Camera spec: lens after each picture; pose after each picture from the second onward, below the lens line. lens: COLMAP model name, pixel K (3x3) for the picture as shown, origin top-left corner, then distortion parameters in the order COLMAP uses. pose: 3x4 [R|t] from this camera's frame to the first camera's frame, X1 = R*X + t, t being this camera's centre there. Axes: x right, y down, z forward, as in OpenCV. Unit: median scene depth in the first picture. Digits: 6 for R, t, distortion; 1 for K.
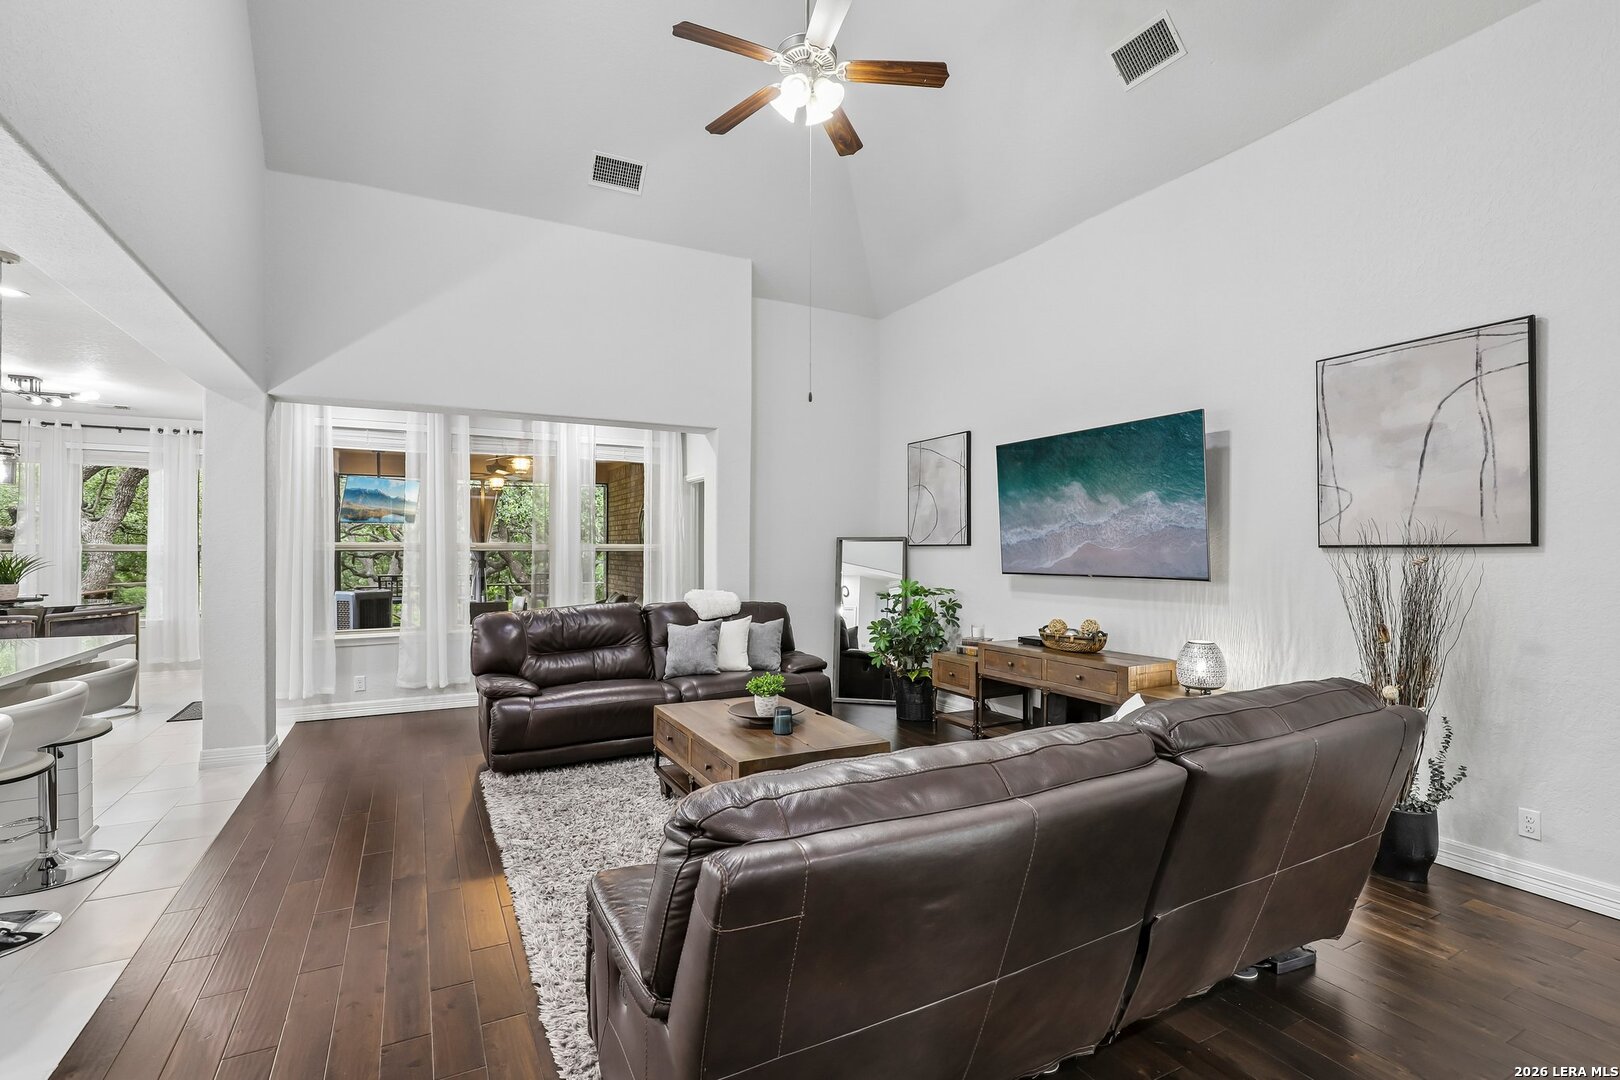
lens RADIAL K [[743.5, 0, 808.7], [0, 743.5, 550.2], [0, 0, 1]] dist [-0.030596, 0.005000]
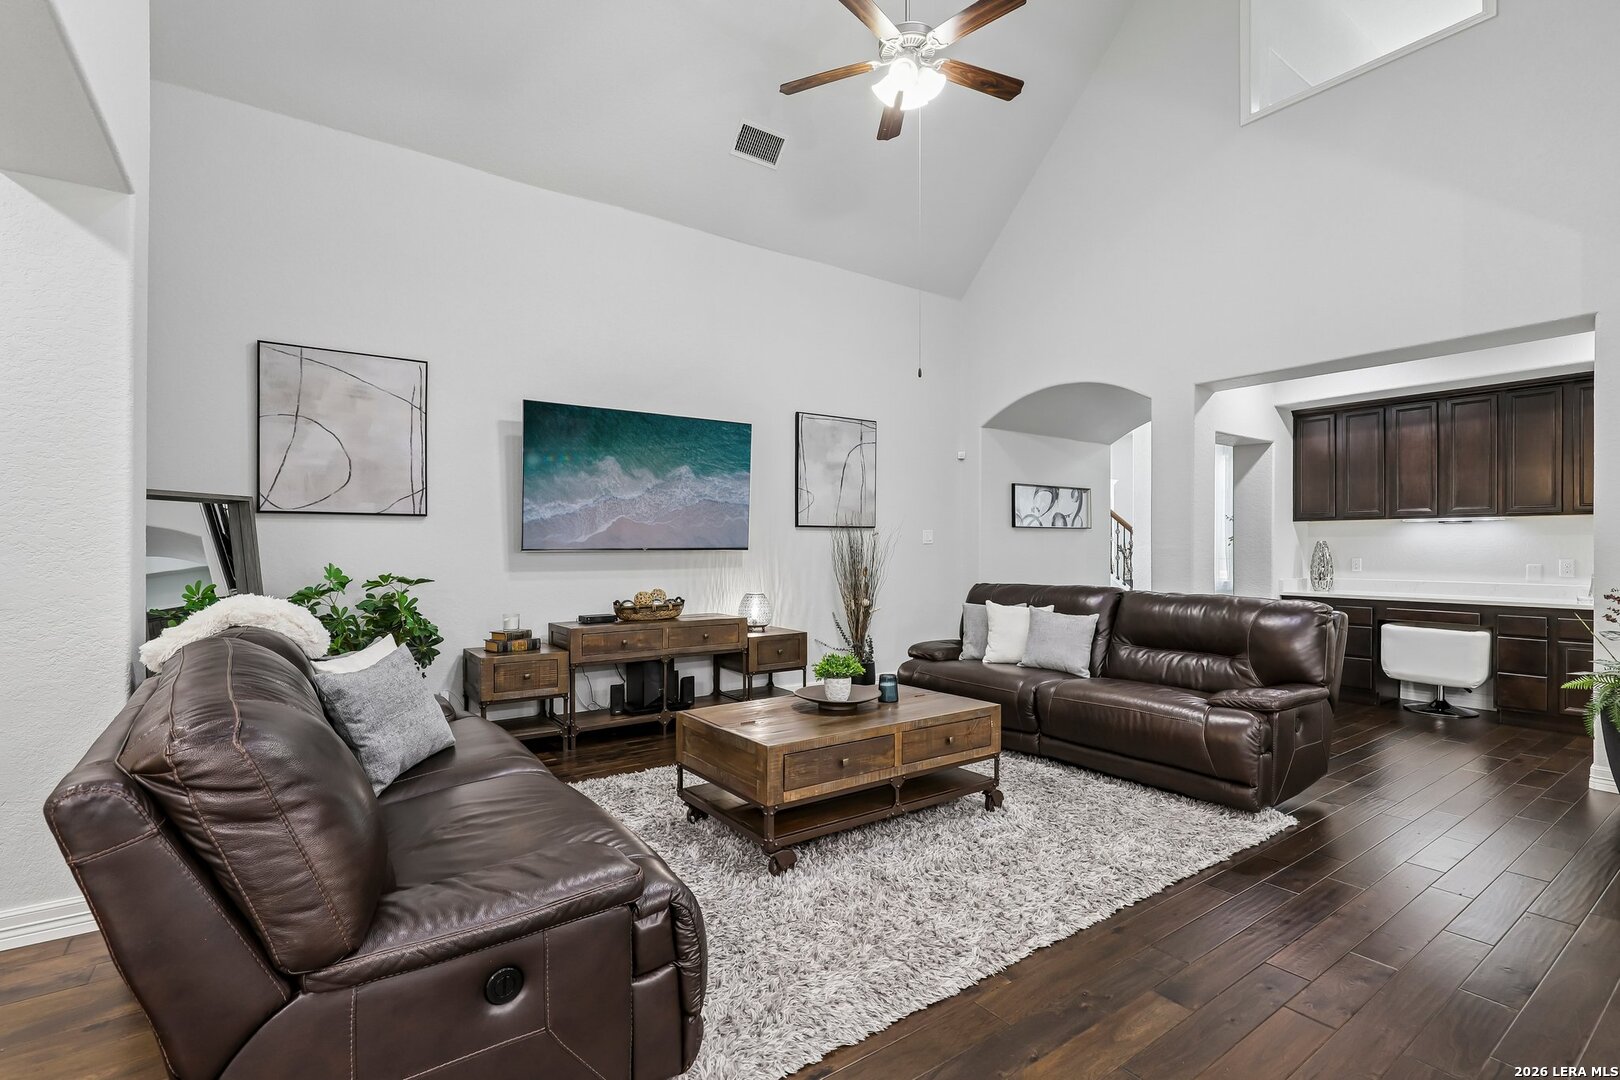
lens RADIAL K [[743.5, 0, 812.5], [0, 743.5, 543.5], [0, 0, 1]] dist [-0.030596, 0.005000]
pose [[-0.125110, -0.004532, 0.992133, -0.726651], [-0.007025, 0.999969, 0.003682, 0.020630], [-0.992118, -0.006509, -0.125138, 0.903939]]
